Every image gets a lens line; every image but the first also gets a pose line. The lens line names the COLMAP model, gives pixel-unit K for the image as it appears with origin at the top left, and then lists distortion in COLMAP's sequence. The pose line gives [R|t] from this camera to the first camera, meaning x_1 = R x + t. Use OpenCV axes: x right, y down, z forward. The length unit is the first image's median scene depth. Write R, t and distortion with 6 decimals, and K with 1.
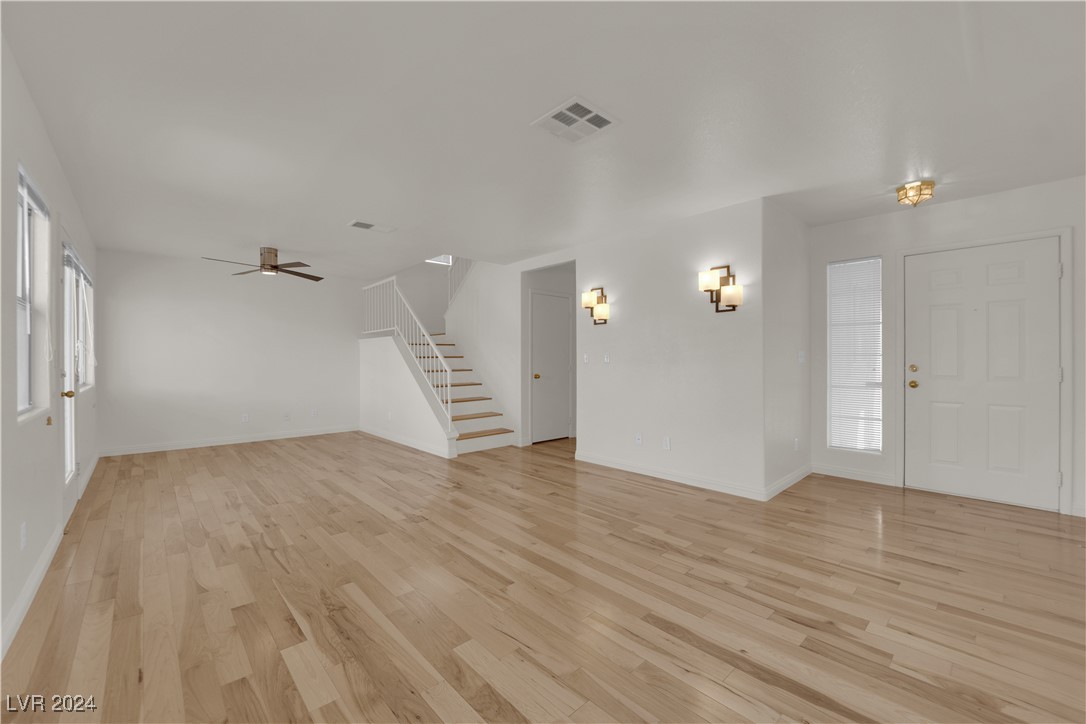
lens RADIAL K [[458.5, 0, 543.5], [0, 458.5, 360.0], [0, 0, 1]] dist [-0.007282, -0.002705]
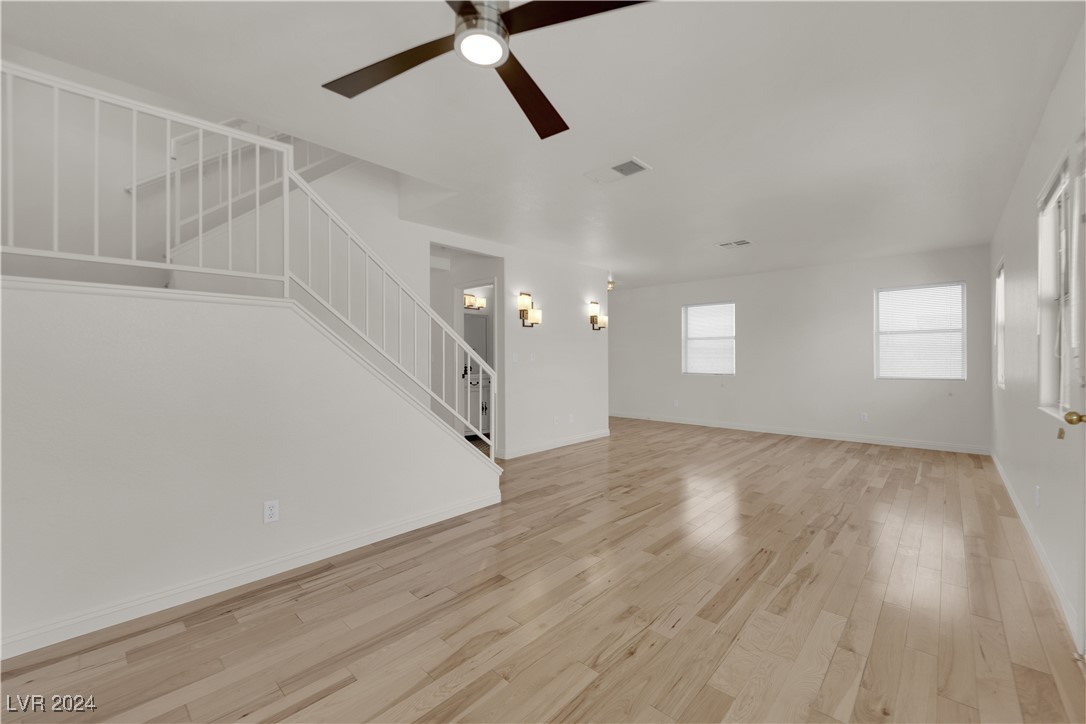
lens RADIAL K [[458.5, 0, 542.9], [0, 458.5, 359.2], [0, 0, 1]] dist [-0.007282, -0.002705]
pose [[-0.125035, 0.001356, 0.992151, -0.875028], [0.004502, 0.999990, -0.000799, 0.000754], [-0.992142, 0.004367, -0.125040, 0.990109]]
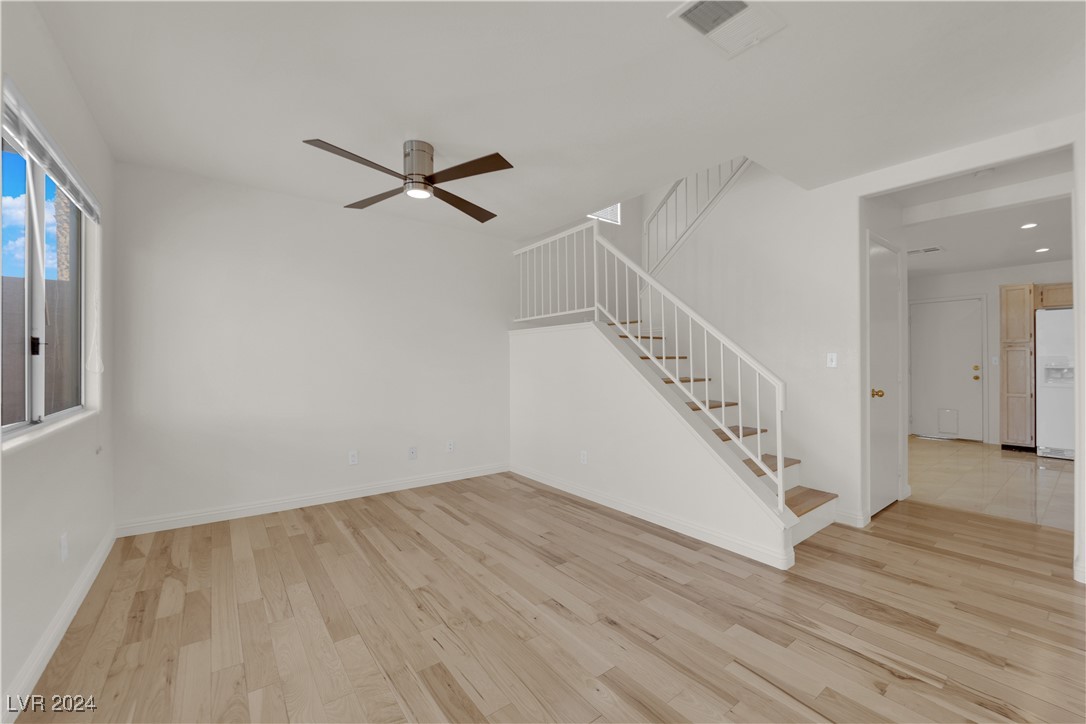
lens RADIAL K [[458.5, 0, 542.8], [0, 458.5, 361.3], [0, 0, 1]] dist [-0.007282, -0.002705]
pose [[0.995465, 0.001562, -0.095113, -0.408785], [-0.001891, 0.999993, -0.003365, 0.000973], [0.095107, 0.003530, 0.995461, 0.497587]]
